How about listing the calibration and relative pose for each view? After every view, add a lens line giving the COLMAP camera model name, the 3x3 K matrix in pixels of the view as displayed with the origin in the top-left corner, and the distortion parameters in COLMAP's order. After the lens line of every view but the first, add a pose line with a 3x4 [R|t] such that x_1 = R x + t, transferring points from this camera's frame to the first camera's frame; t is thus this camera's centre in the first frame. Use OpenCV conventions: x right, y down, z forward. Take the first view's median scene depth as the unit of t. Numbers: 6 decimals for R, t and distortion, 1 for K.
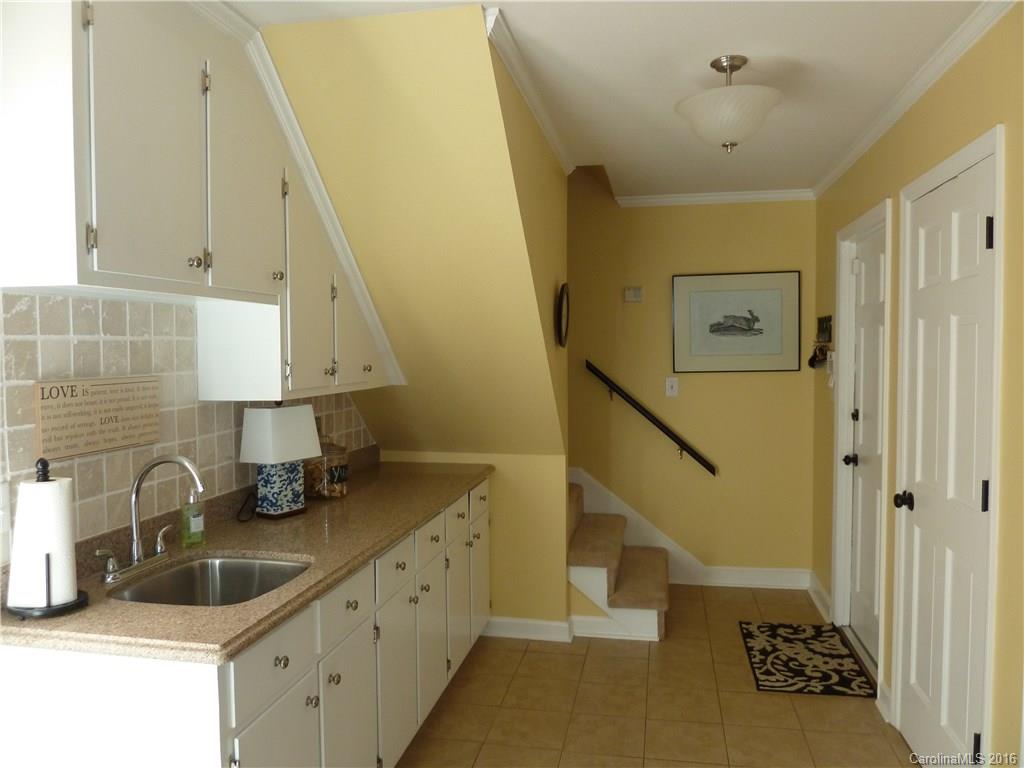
lens RADIAL K [[763.2, 0, 515.1], [0, 763.2, 383.7], [0, 0, 1]] dist [-0.027343, -0.007848]
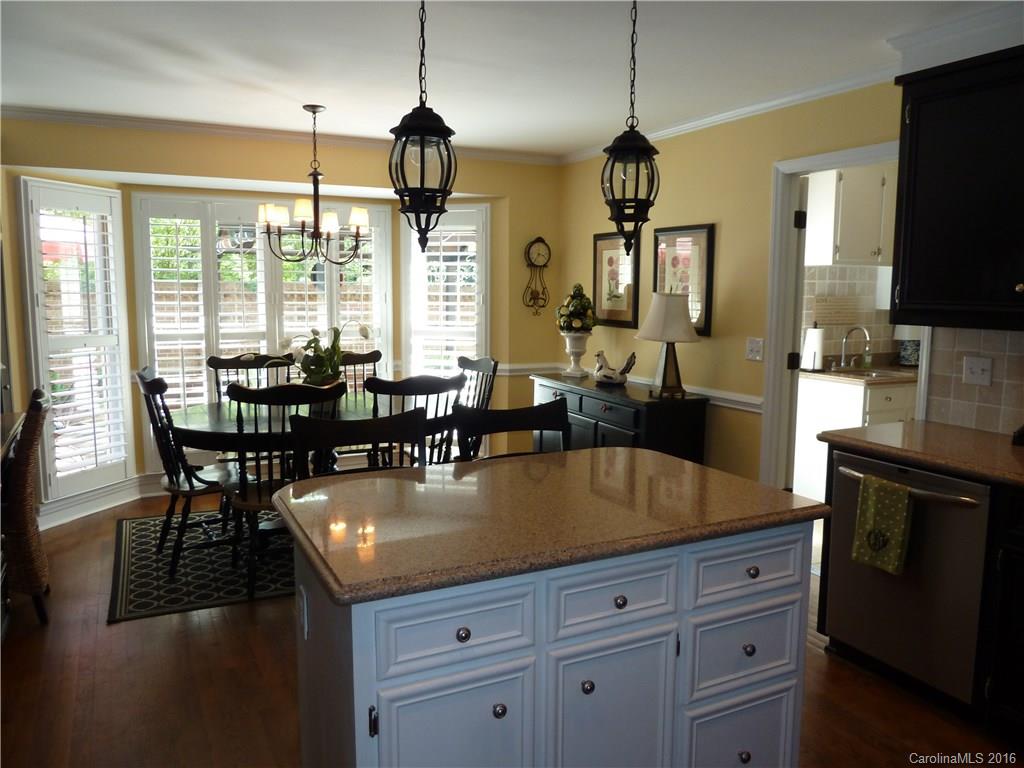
lens RADIAL K [[763.2, 0, 514.0], [0, 763.2, 385.9], [0, 0, 1]] dist [-0.027343, -0.007848]
pose [[0.622527, 0.106256, -0.775351, 0.885232], [-0.046791, 0.994021, 0.098655, 0.098009], [0.781198, -0.025136, 0.623777, -1.622941]]
